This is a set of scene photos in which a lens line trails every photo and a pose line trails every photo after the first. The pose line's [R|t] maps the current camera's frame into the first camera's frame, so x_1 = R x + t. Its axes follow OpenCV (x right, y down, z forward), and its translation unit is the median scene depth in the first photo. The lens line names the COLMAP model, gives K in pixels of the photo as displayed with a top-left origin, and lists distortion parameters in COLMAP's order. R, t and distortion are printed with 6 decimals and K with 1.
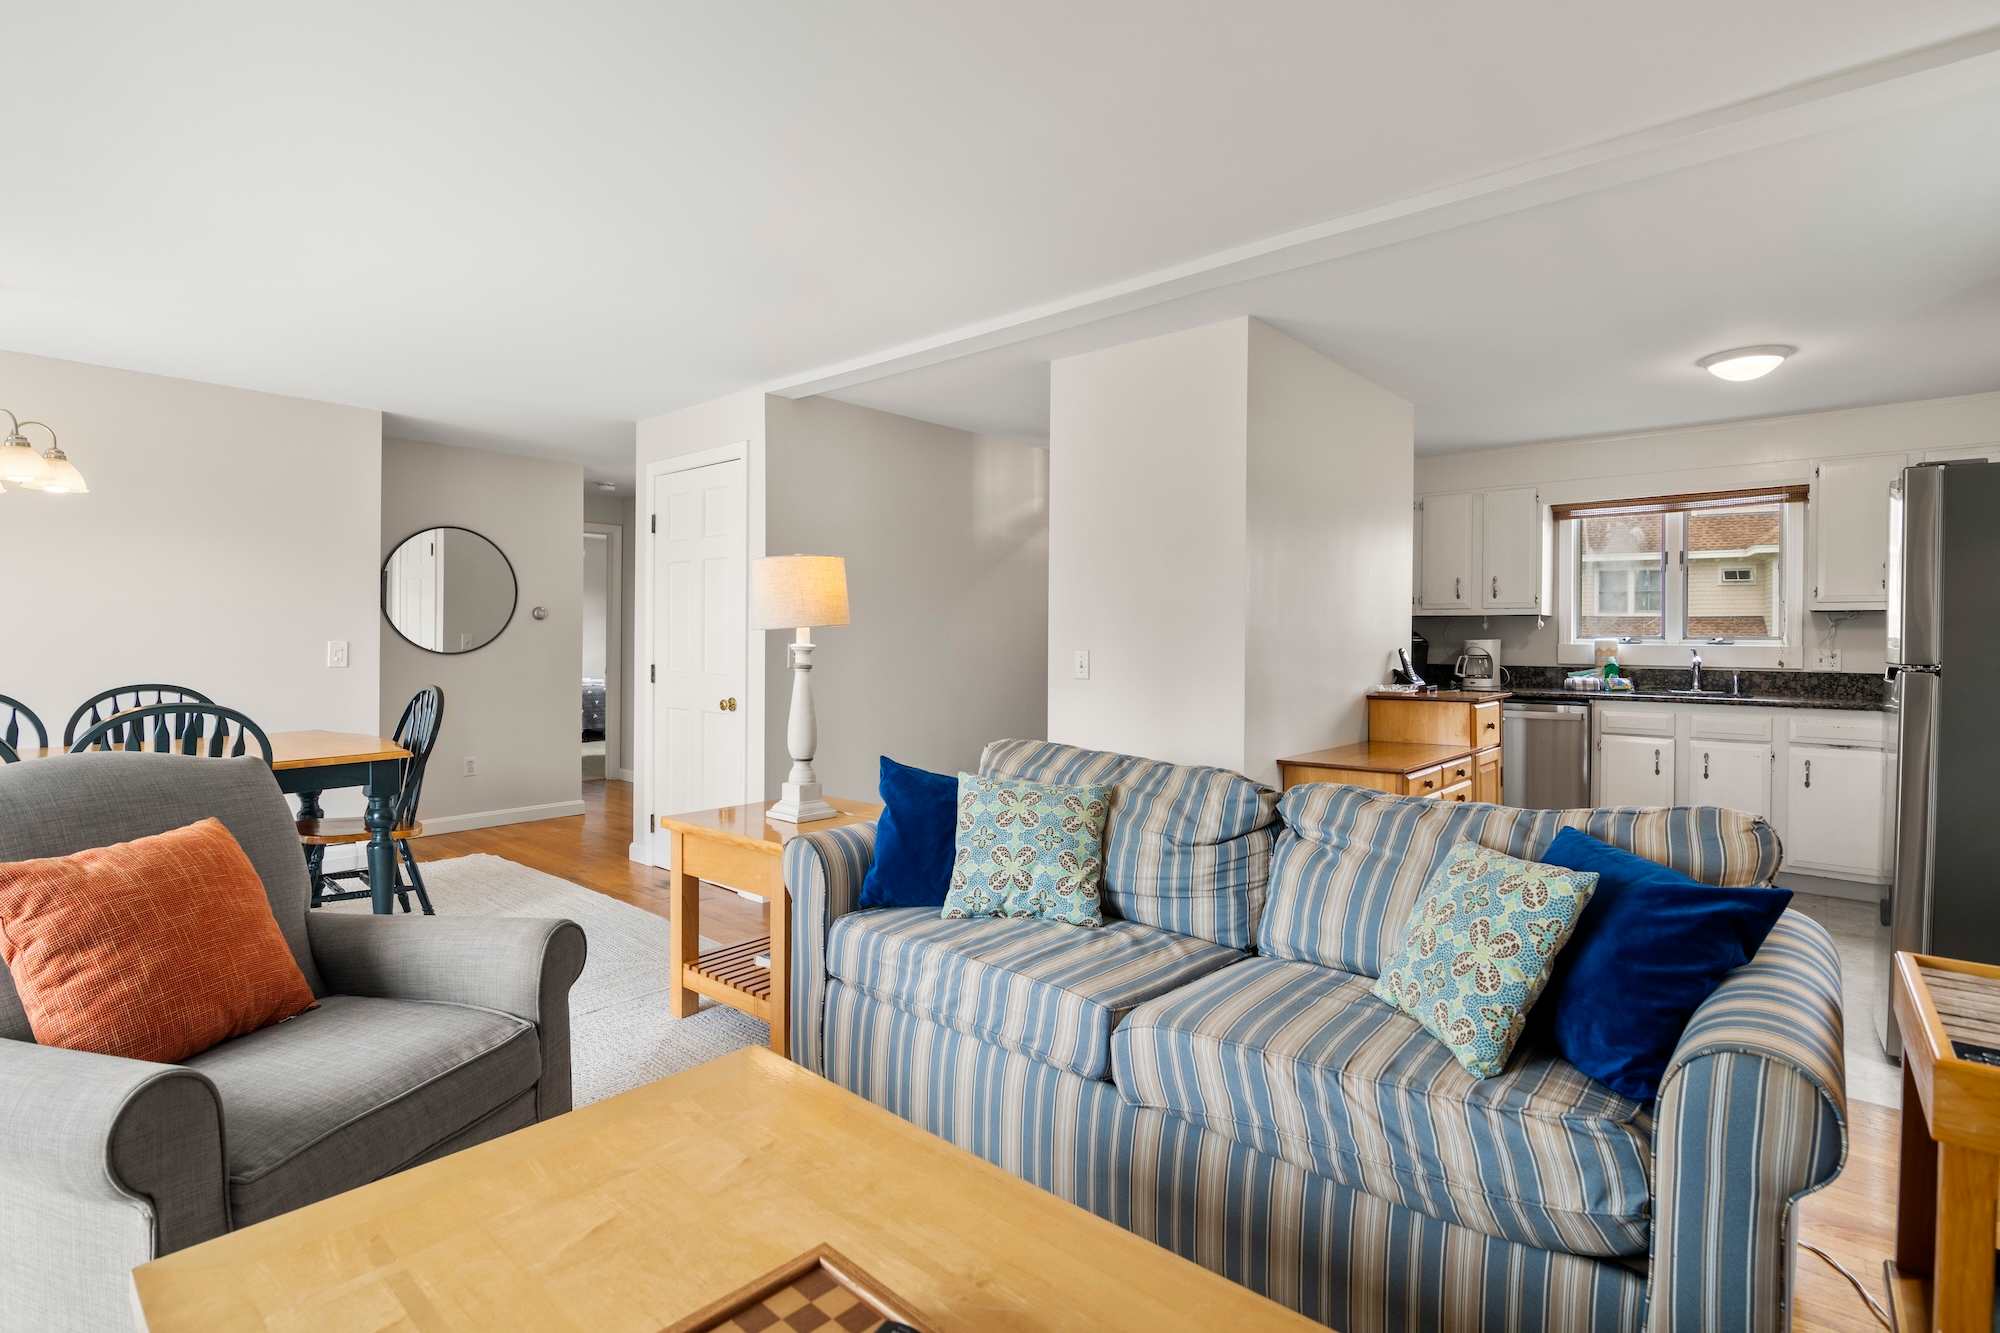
lens RADIAL K [[949.7, 0, 999.2], [0, 949.7, 638.6], [0, 0, 1]] dist [-0.003120, -0.001811]
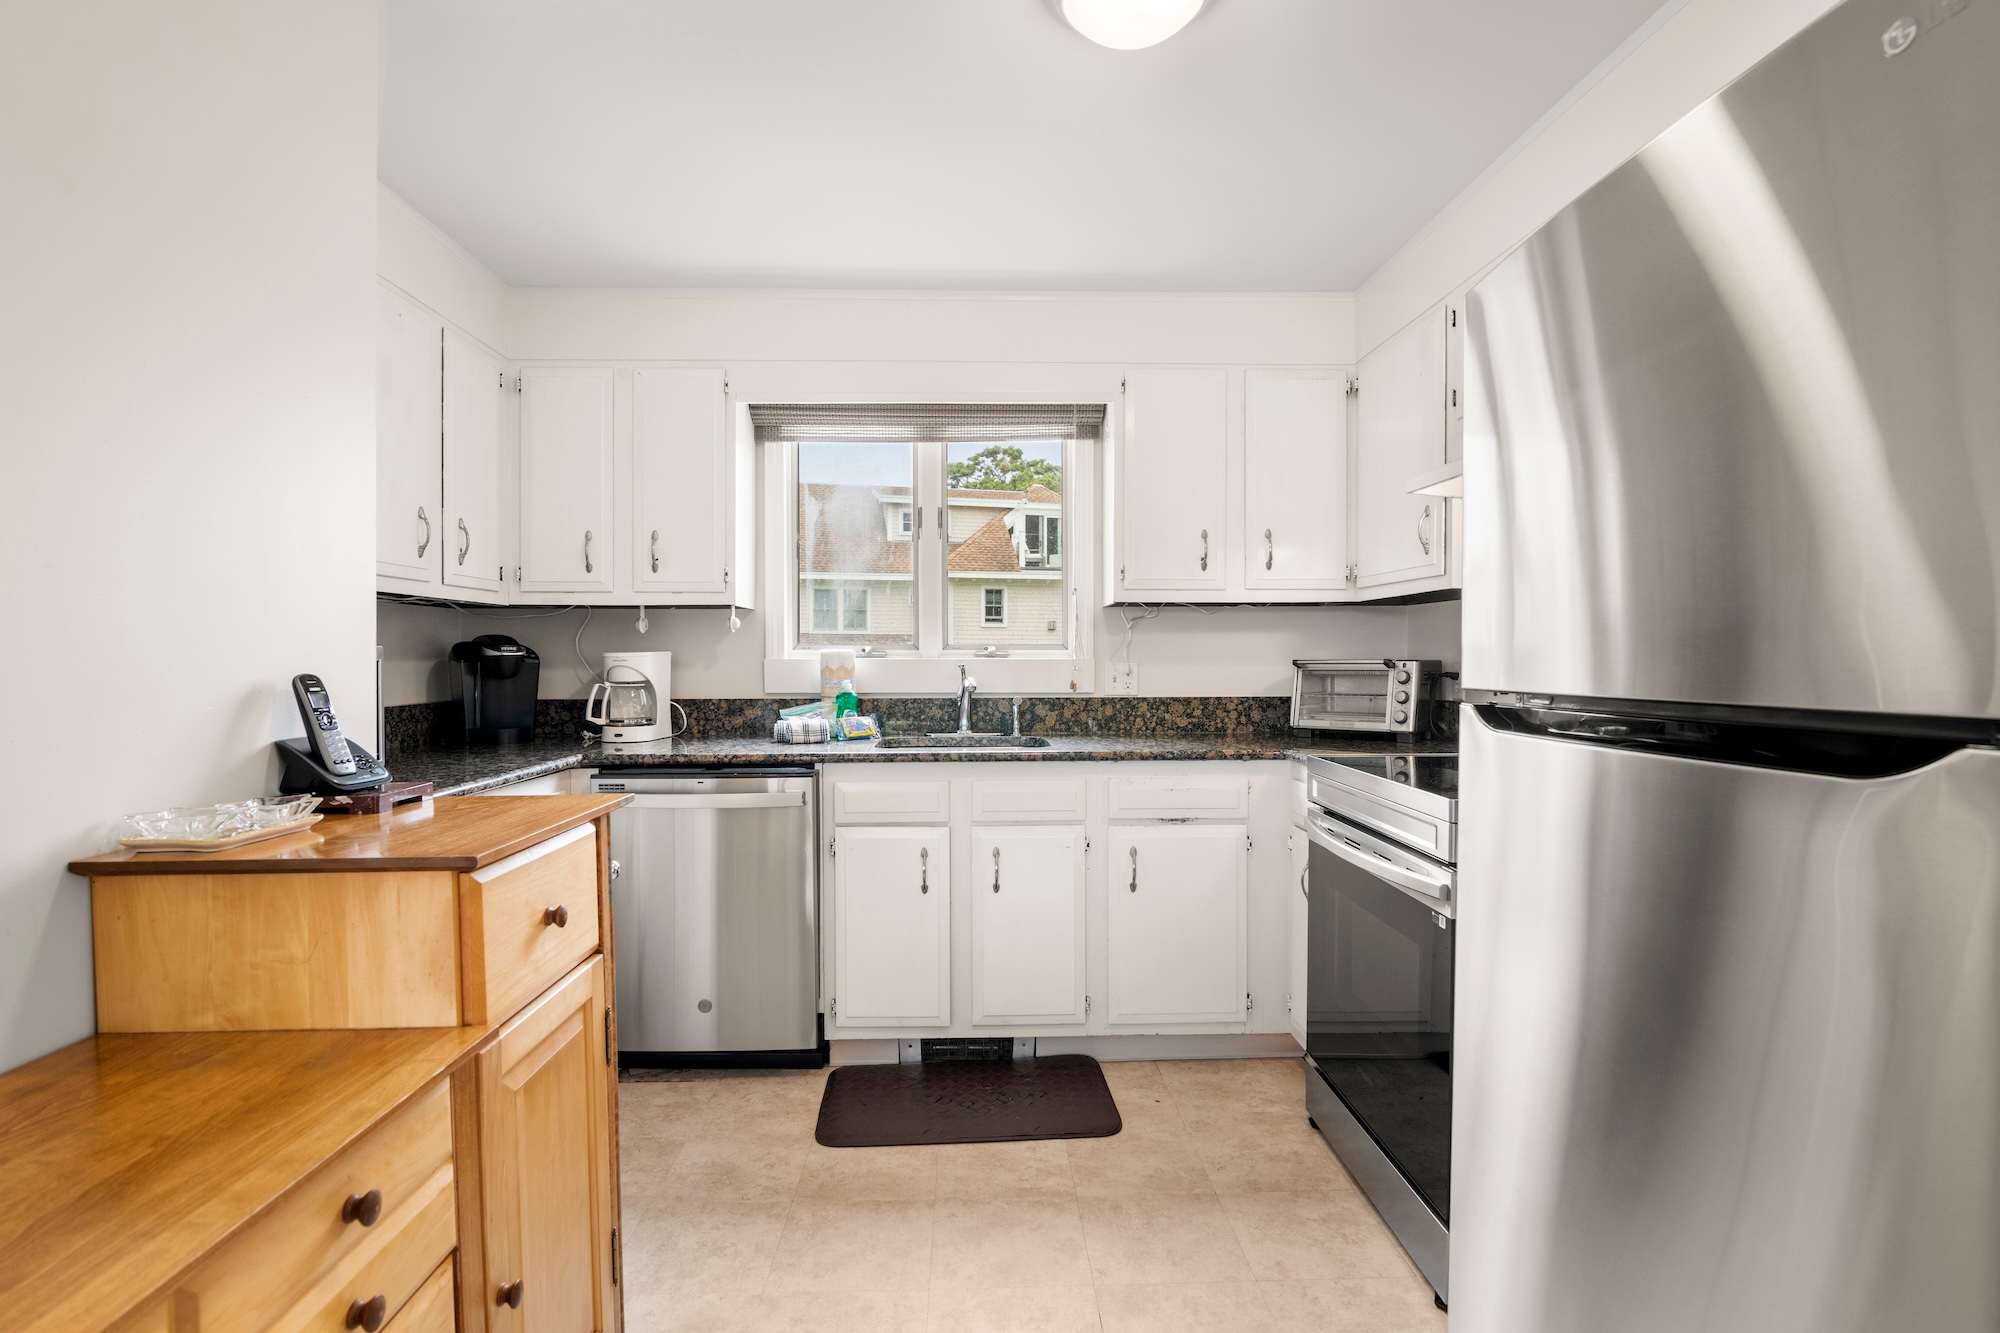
lens RADIAL K [[987.3, 0, 1000.0], [0, 987.3, 666.5], [0, 0, 1]] dist [-0.002114, 0.000037]
pose [[0.731400, -0.014654, 0.681792, 0.179913], [0.009000, 0.999889, 0.011836, 0.002685], [-0.681890, -0.002521, 0.731451, 0.293449]]
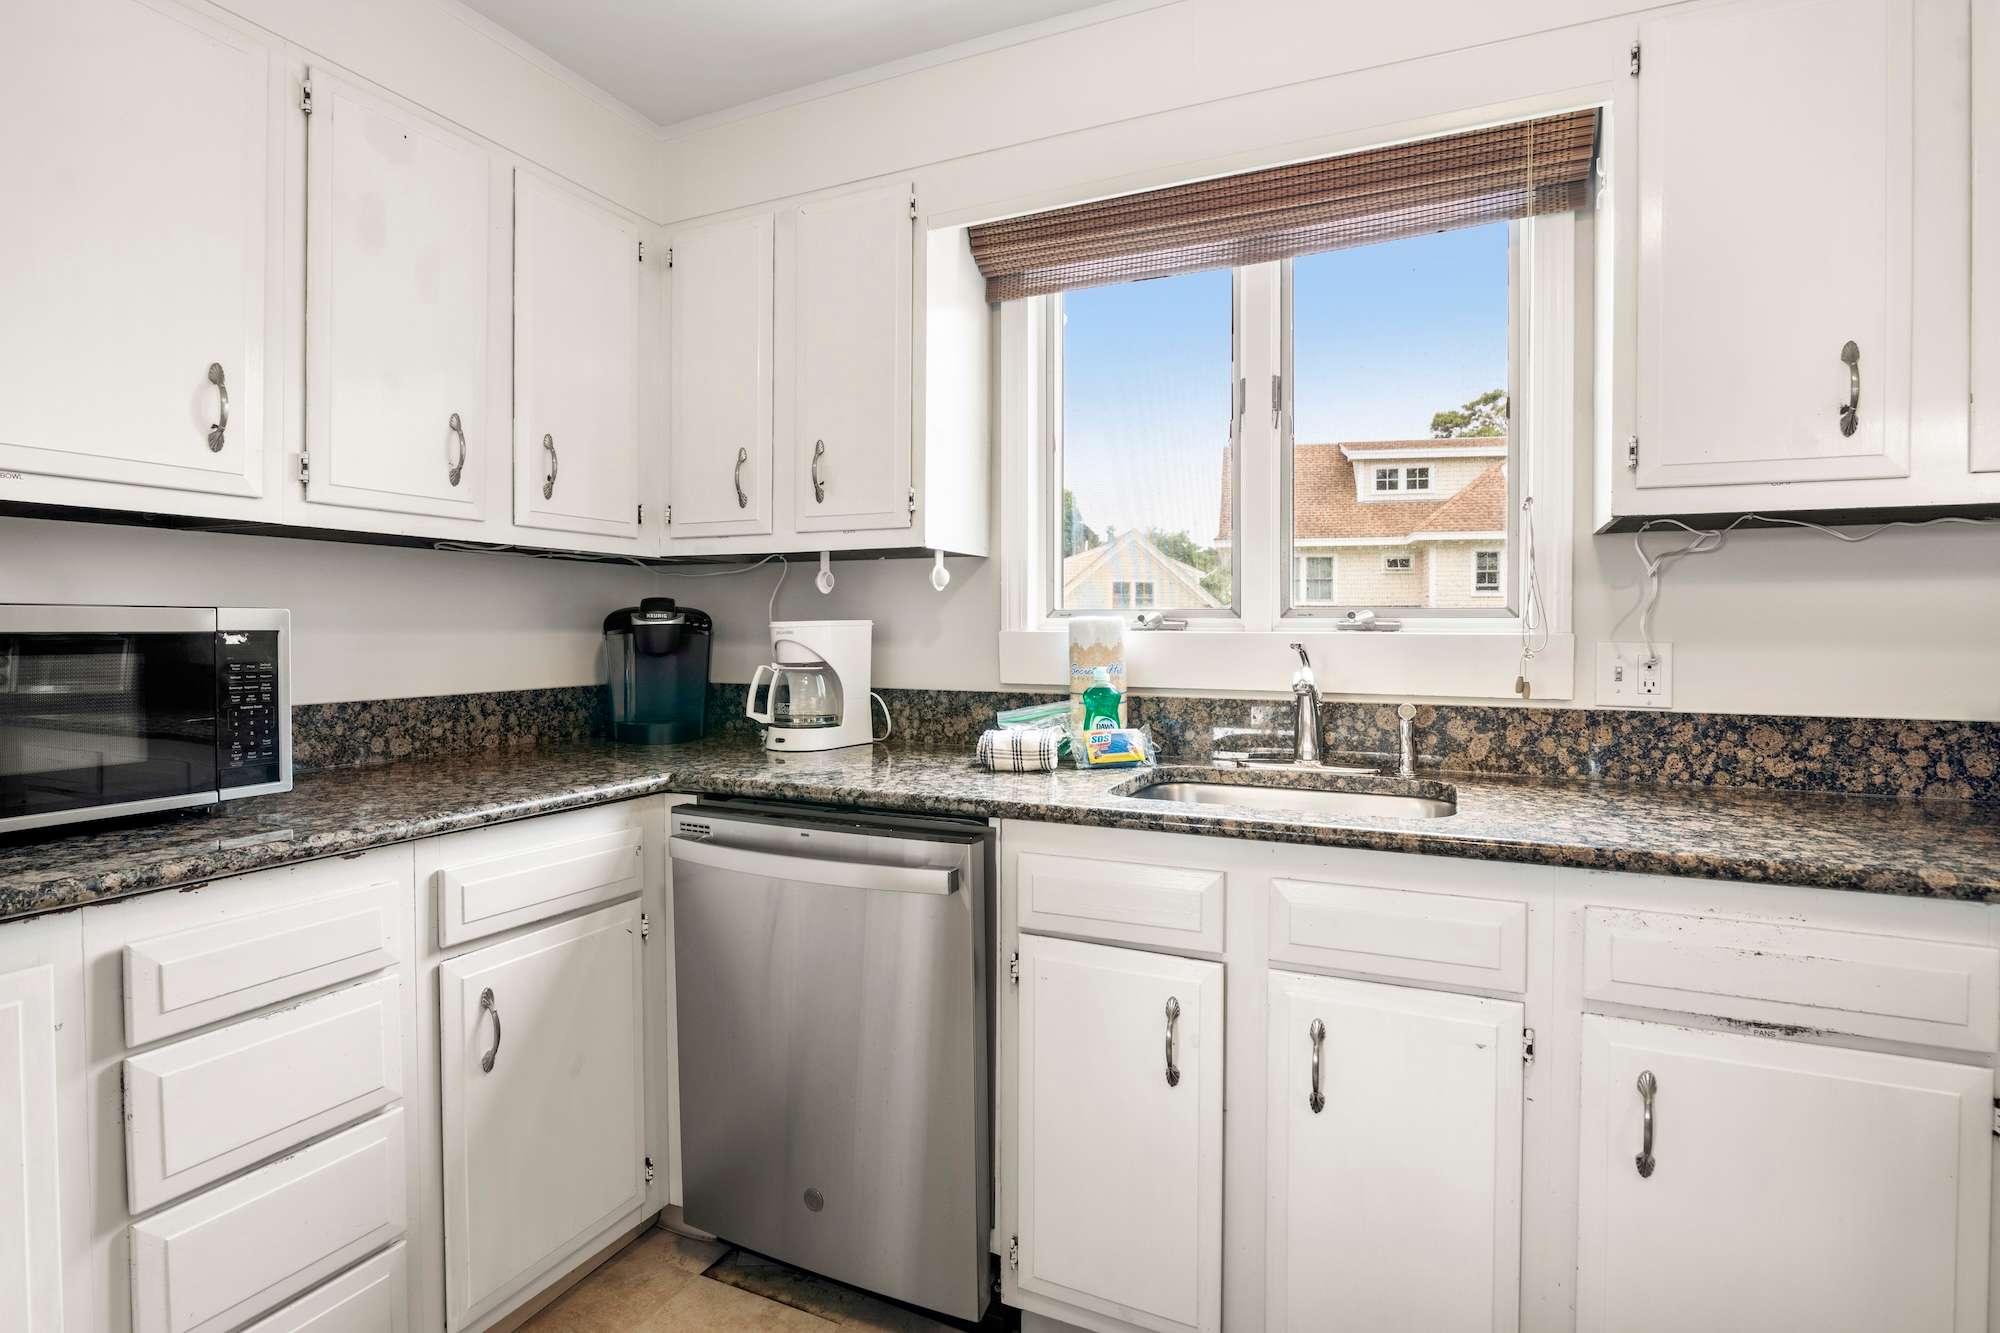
lens RADIAL K [[1005.7, 0, 999.4], [0, 1005.7, 638.6], [0, 0, 1]] dist [-0.019694, 0.000529]
pose [[0.960093, -0.006350, 0.279608, 0.298077], [0.004646, 0.999966, 0.006755, 0.003498], [-0.279641, -0.005186, 0.960091, 0.385966]]
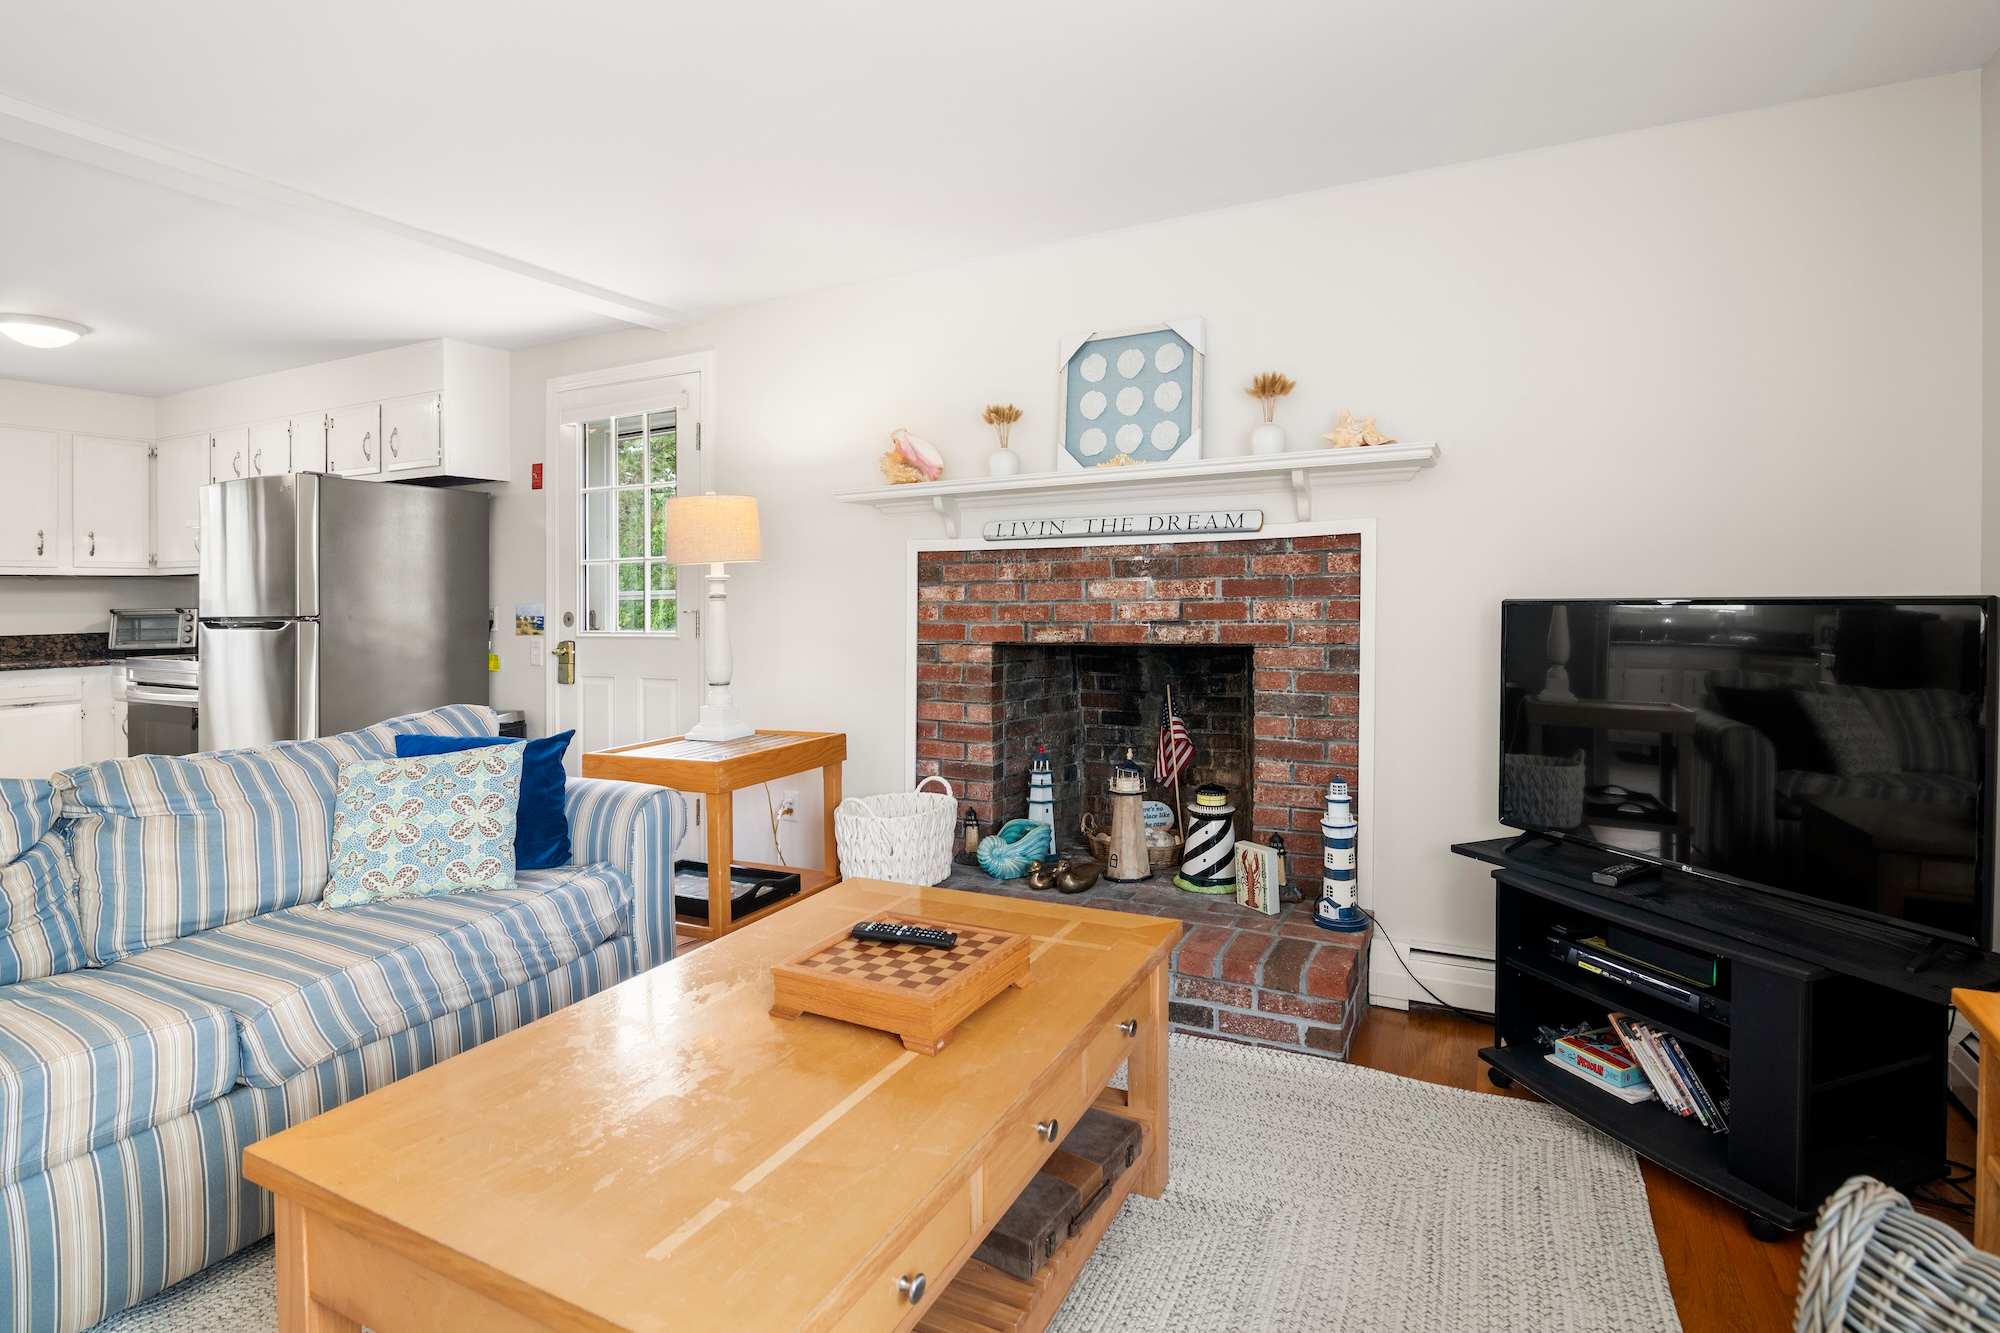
lens RADIAL K [[978.1, 0, 999.8], [0, 978.1, 596.9], [0, 0, 1]] dist [-0.002218, -0.000811]
pose [[-0.235995, -0.001593, 0.971753, -0.190559], [0.014743, 0.999878, 0.005220, 0.002615], [-0.971642, 0.015558, -0.235943, 0.103304]]
